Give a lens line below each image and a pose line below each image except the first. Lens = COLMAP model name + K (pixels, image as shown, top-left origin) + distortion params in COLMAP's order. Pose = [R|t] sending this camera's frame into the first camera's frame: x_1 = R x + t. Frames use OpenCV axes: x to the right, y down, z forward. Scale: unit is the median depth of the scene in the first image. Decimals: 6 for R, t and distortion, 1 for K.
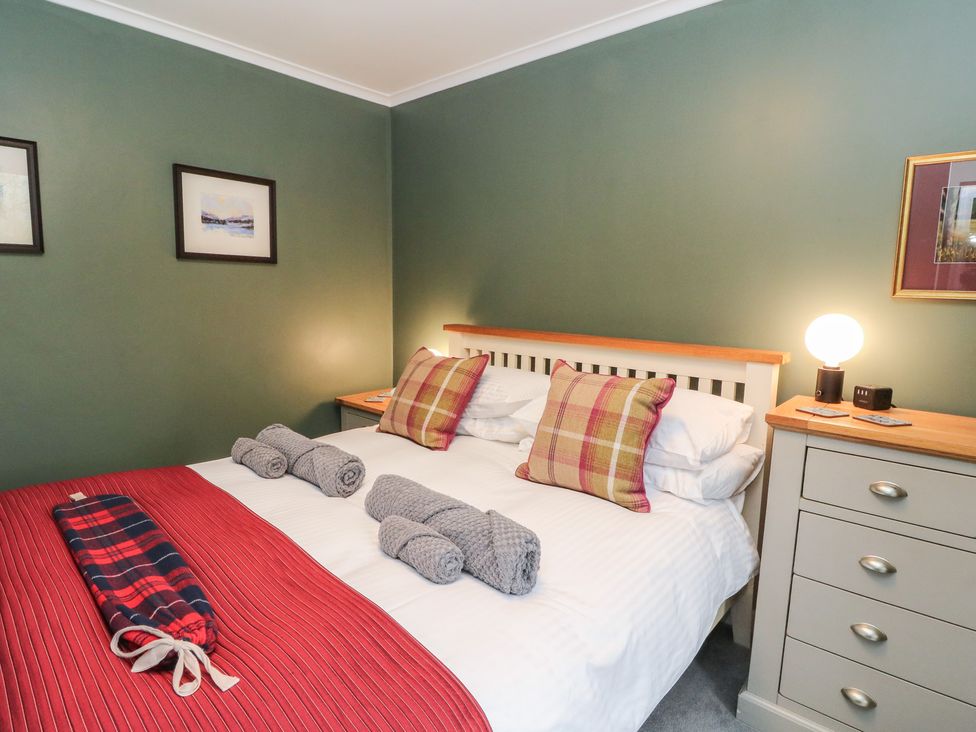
lens RADIAL K [[531.5, 0, 491.8], [0, 531.5, 360.4], [0, 0, 1]] dist [0.020416, -0.026812]
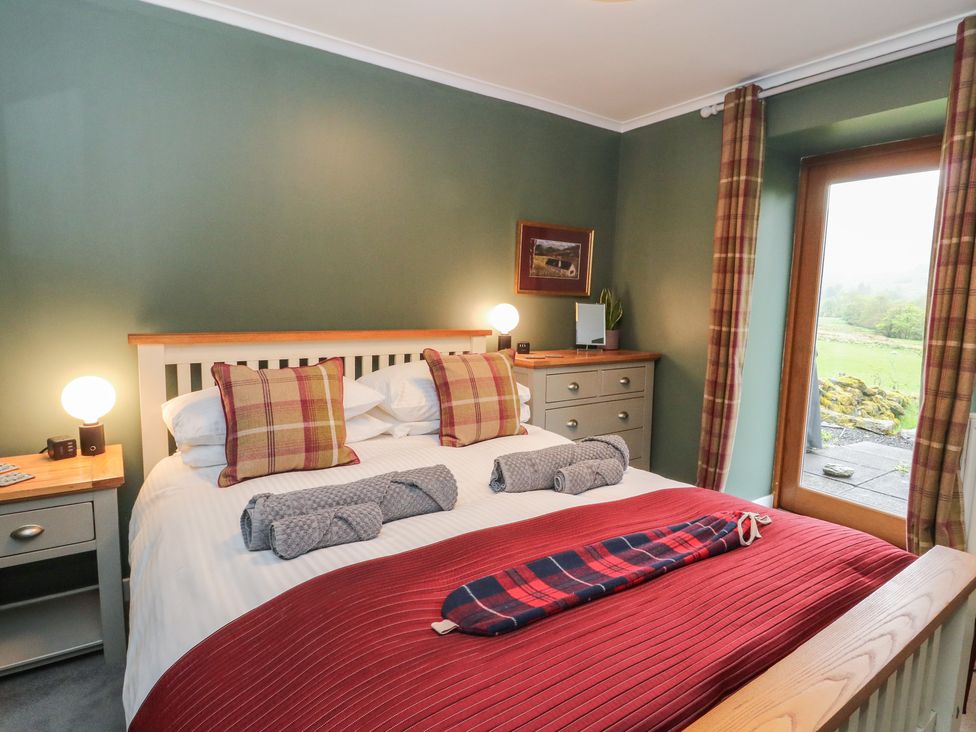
lens RADIAL K [[531.5, 0, 491.8], [0, 531.5, 360.4], [0, 0, 1]] dist [0.020416, -0.026812]
pose [[0.216987, -0.141377, 0.965883, -0.907156], [0.093411, 0.987923, 0.123618, -0.101212], [-0.971695, 0.063401, 0.227572, 0.514402]]
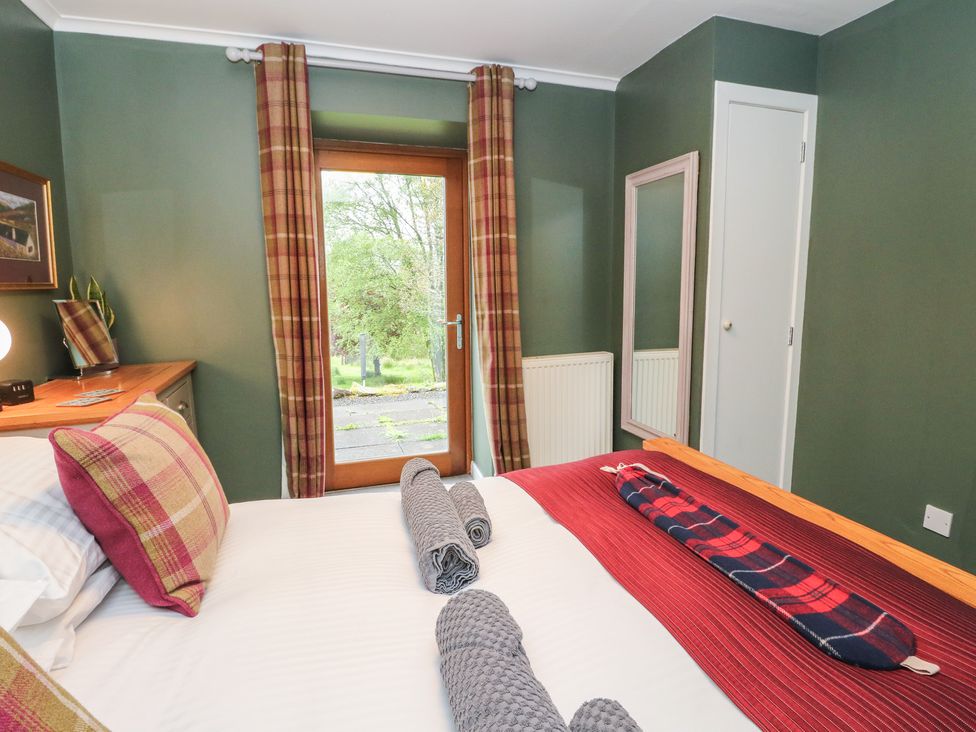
lens RADIAL K [[529.7, 0, 502.7], [0, 529.7, 367.6], [0, 0, 1]] dist [-0.063202, 0.021182]
pose [[-0.880634, -0.089928, 0.465184, -0.392218], [0.044091, 0.962007, 0.269440, -0.150498], [-0.471741, 0.257788, -0.843212, 1.072561]]
